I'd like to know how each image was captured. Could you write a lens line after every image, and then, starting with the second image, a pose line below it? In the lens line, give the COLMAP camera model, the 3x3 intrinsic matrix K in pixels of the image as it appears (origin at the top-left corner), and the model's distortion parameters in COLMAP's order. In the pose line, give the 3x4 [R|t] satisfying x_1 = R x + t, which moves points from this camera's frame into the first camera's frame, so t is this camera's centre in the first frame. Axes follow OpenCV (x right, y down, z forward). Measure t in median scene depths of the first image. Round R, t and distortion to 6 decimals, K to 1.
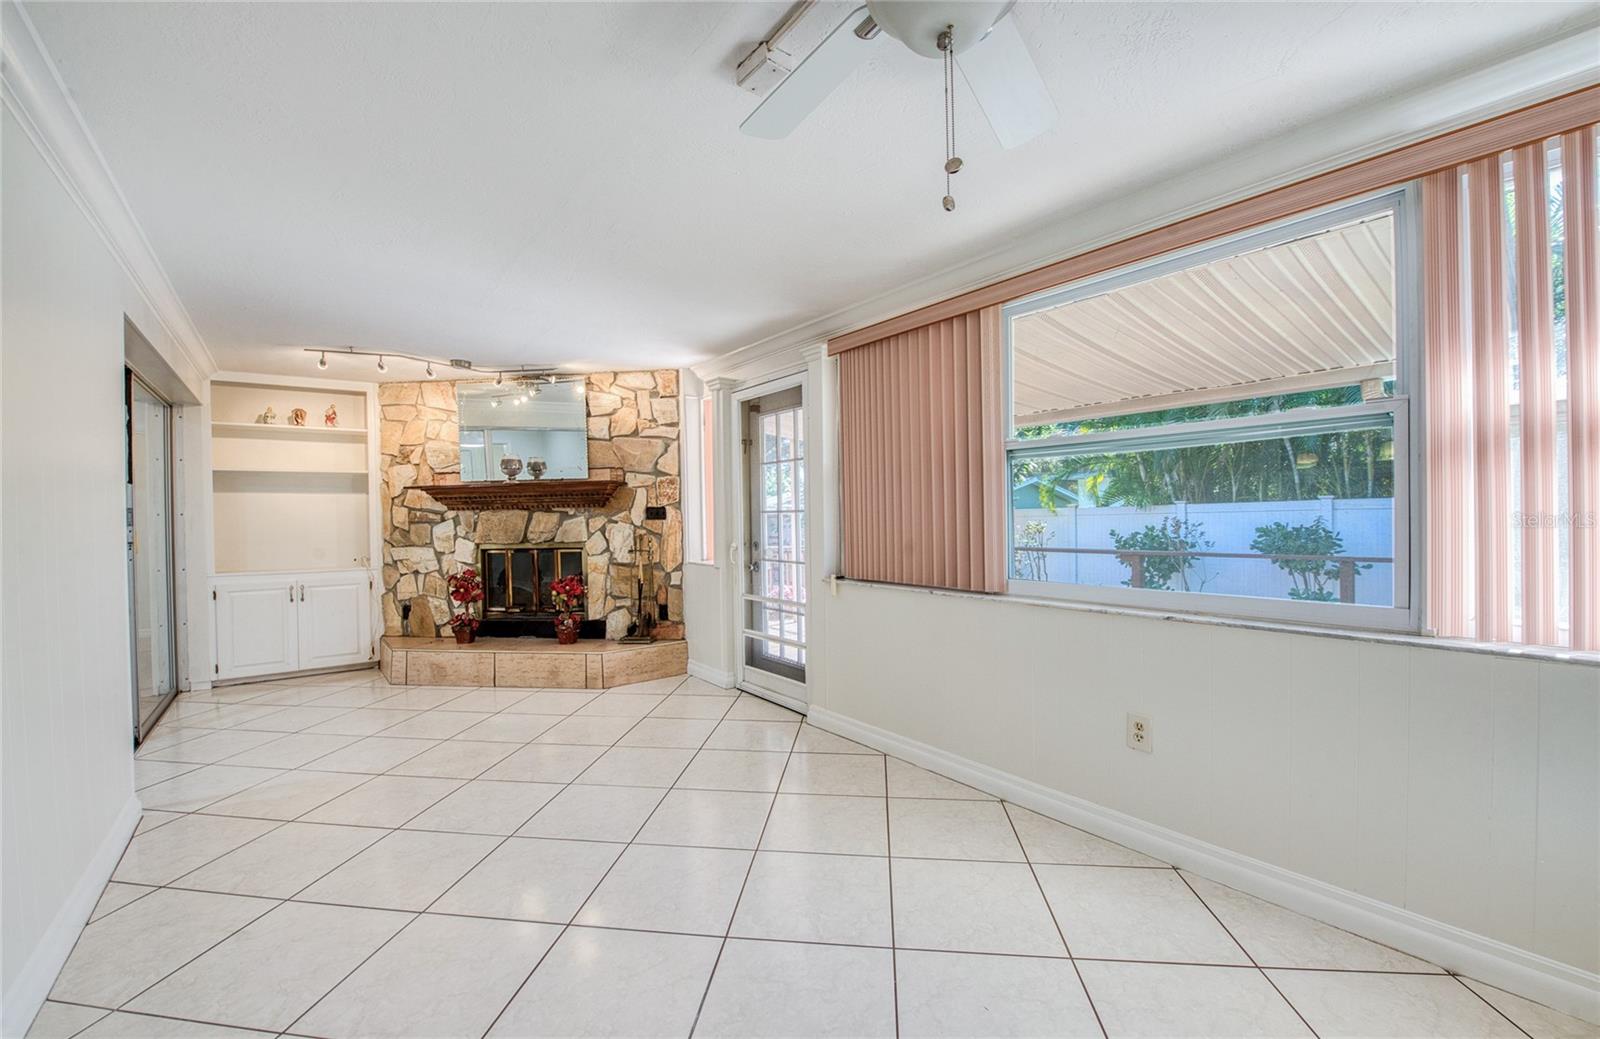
lens RADIAL K [[662.6, 0, 800.0], [0, 662.6, 519.5], [0, 0, 1]] dist [-0.014211, -0.000004]
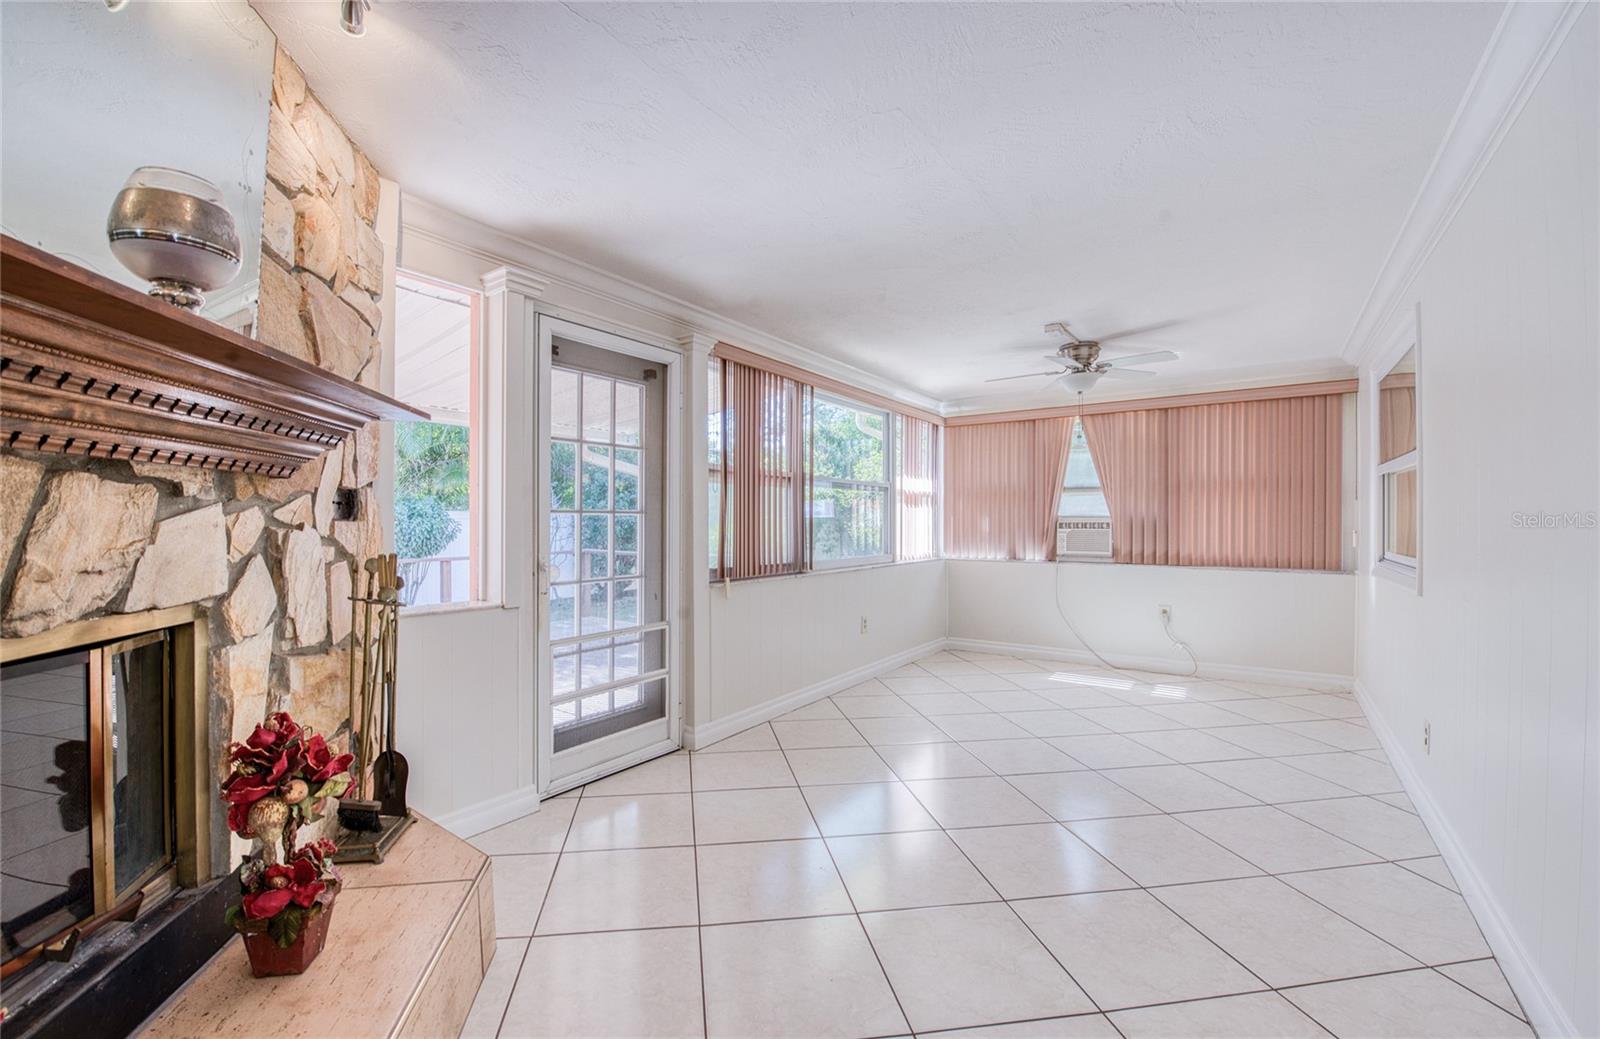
lens RADIAL K [[642.2, 0, 795.4], [0, 642.2, 523.5], [0, 0, 1]] dist [-0.000594, -0.000041]
pose [[-0.296195, 0.011451, 0.955059, -0.657787], [0.008748, 0.999919, -0.009276, 0.007843], [-0.955088, 0.005608, -0.296271, 0.860293]]
